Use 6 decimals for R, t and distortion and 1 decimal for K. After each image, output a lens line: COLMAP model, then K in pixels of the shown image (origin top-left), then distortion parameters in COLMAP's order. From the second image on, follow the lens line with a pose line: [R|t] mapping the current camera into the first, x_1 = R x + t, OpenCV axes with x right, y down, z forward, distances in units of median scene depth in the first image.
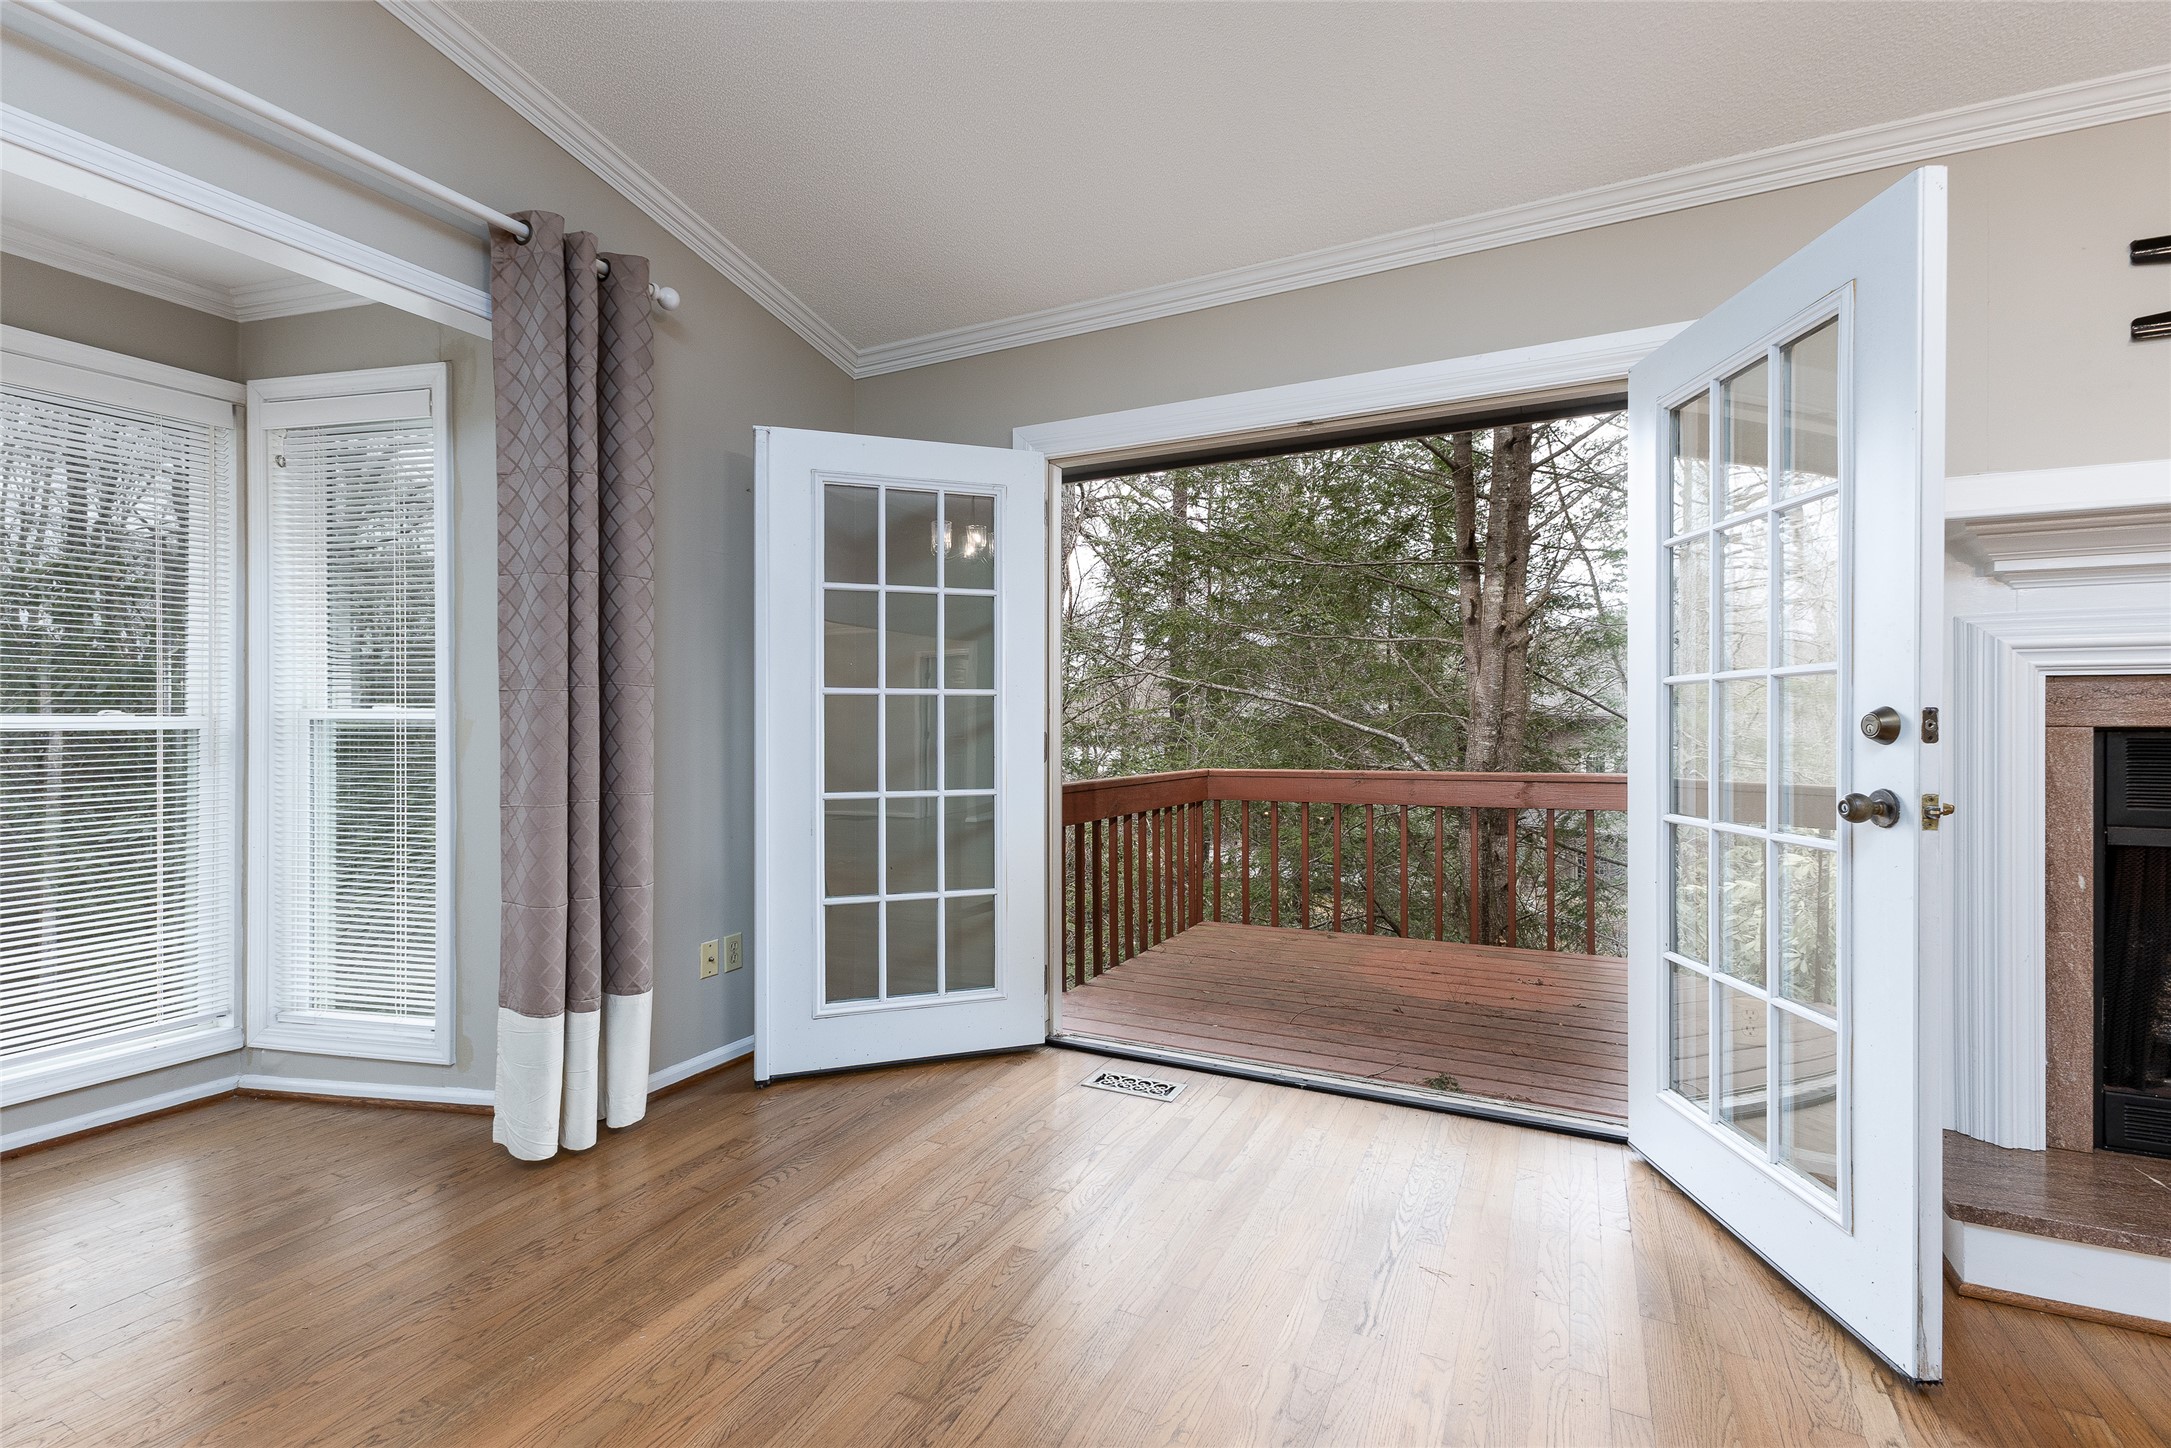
lens RADIAL K [[931.8, 0, 1072.8], [0, 931.8, 719.2], [0, 0, 1]] dist [0.008010, 0.000205]
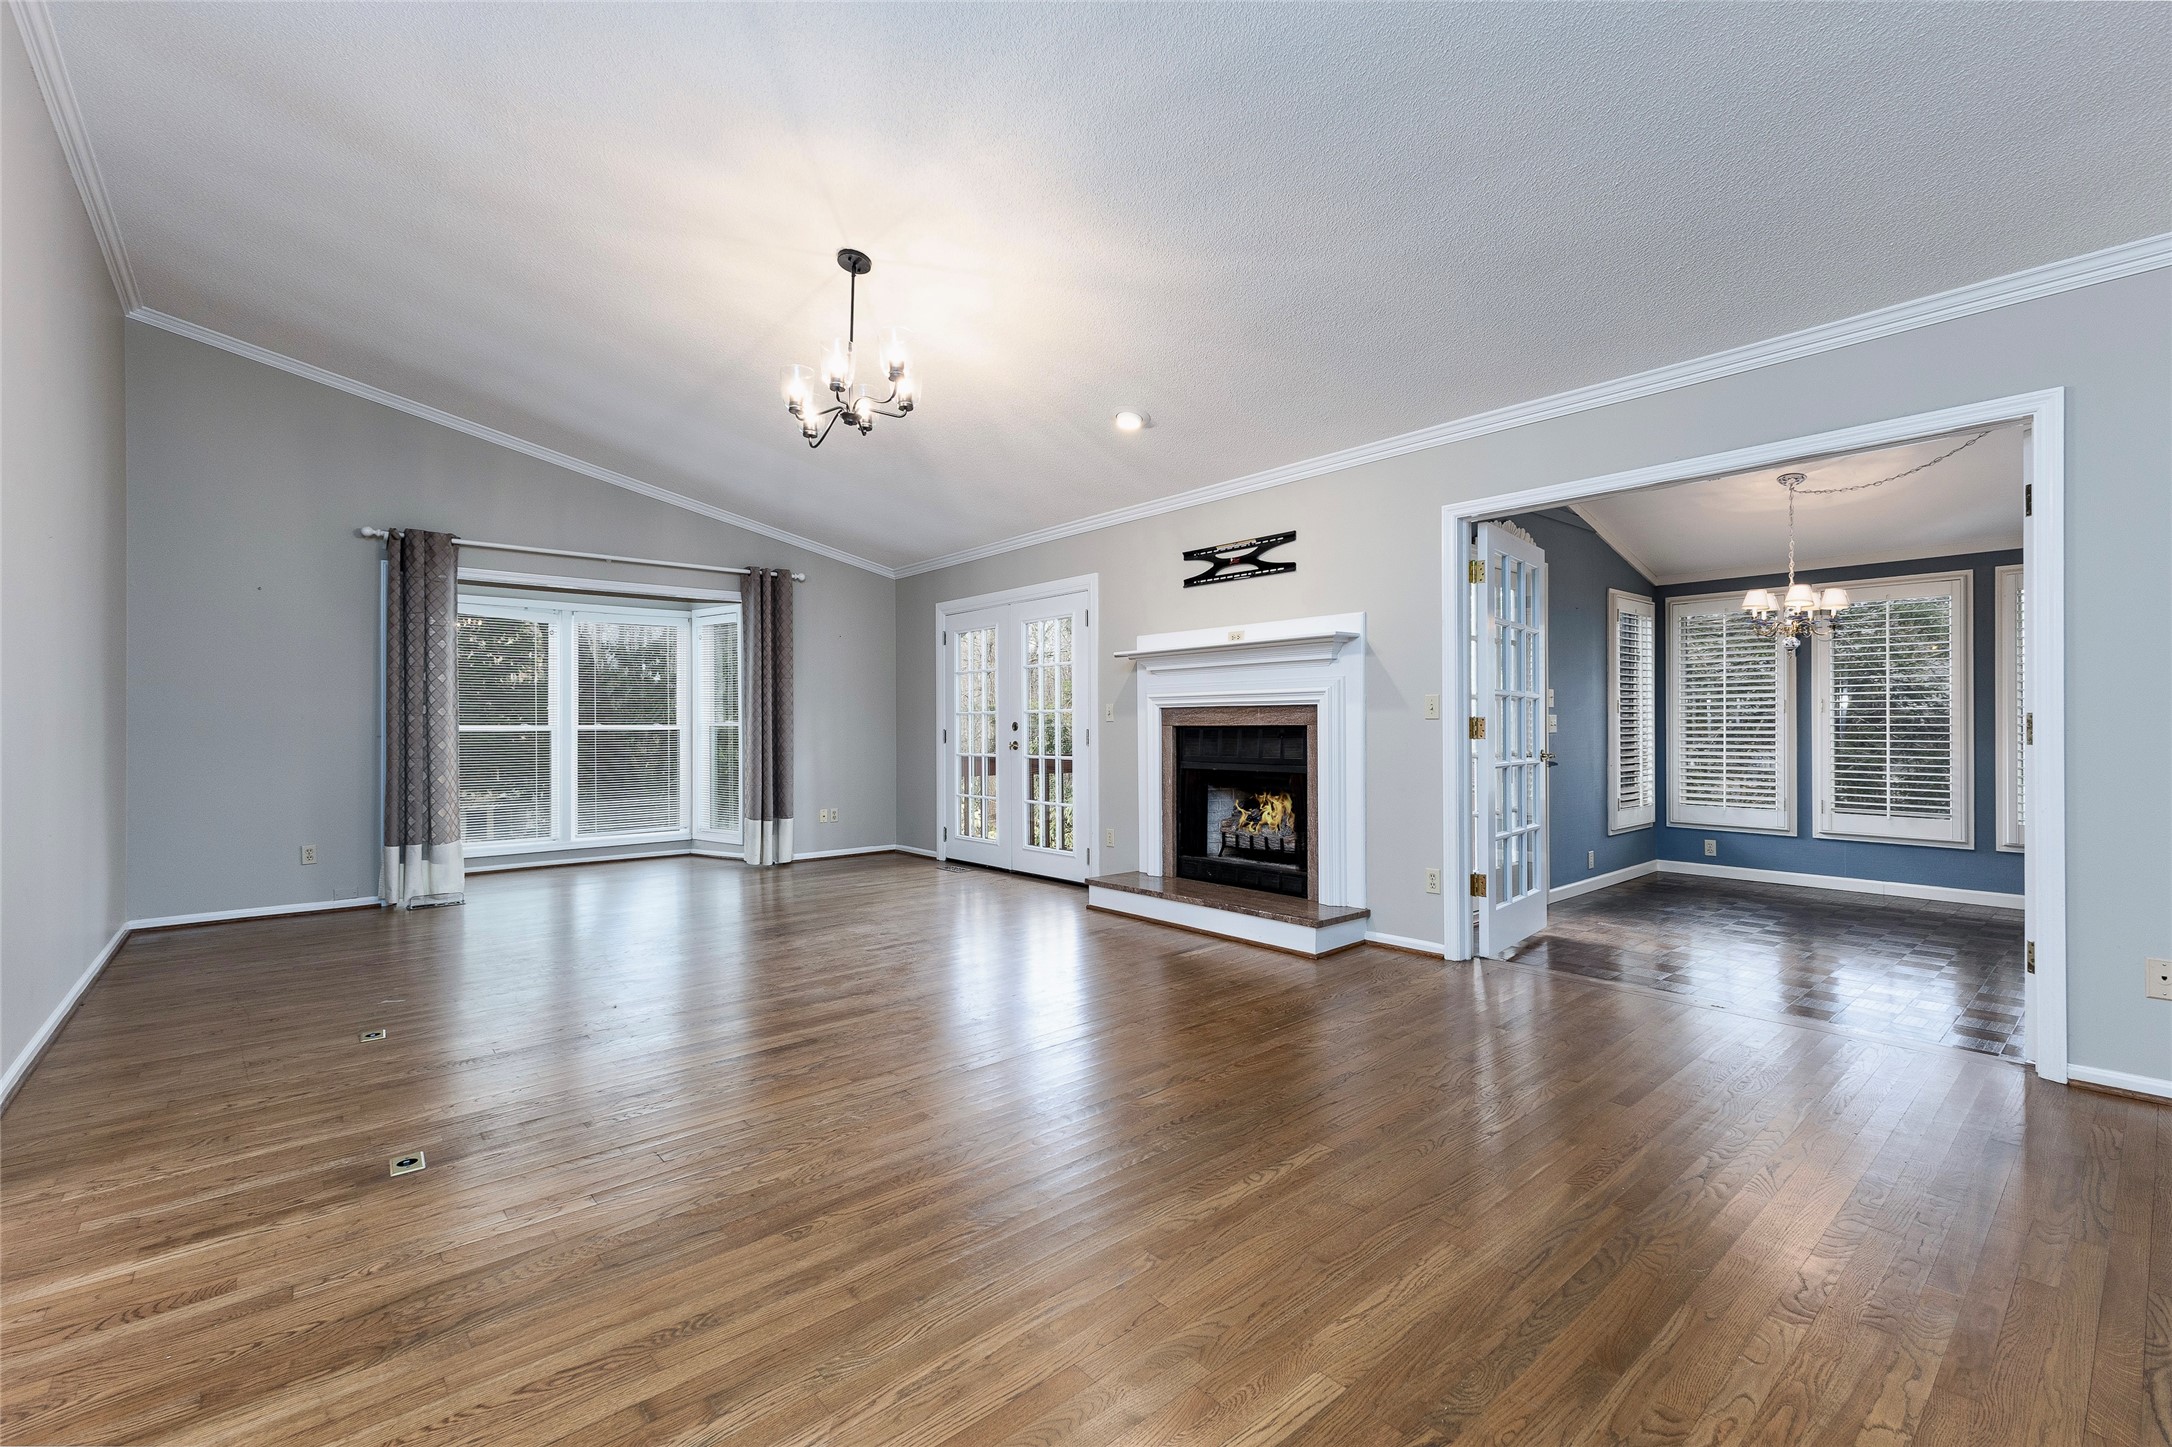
lens RADIAL K [[932.3, 0, 1073.2], [0, 932.3, 718.7], [0, 0, 1]] dist [0.008010, 0.000205]
pose [[0.916320, -0.006696, -0.400390, 1.641045], [0.003233, 0.999951, -0.009325, 0.010711], [0.400433, 0.007250, 0.916297, -1.418754]]
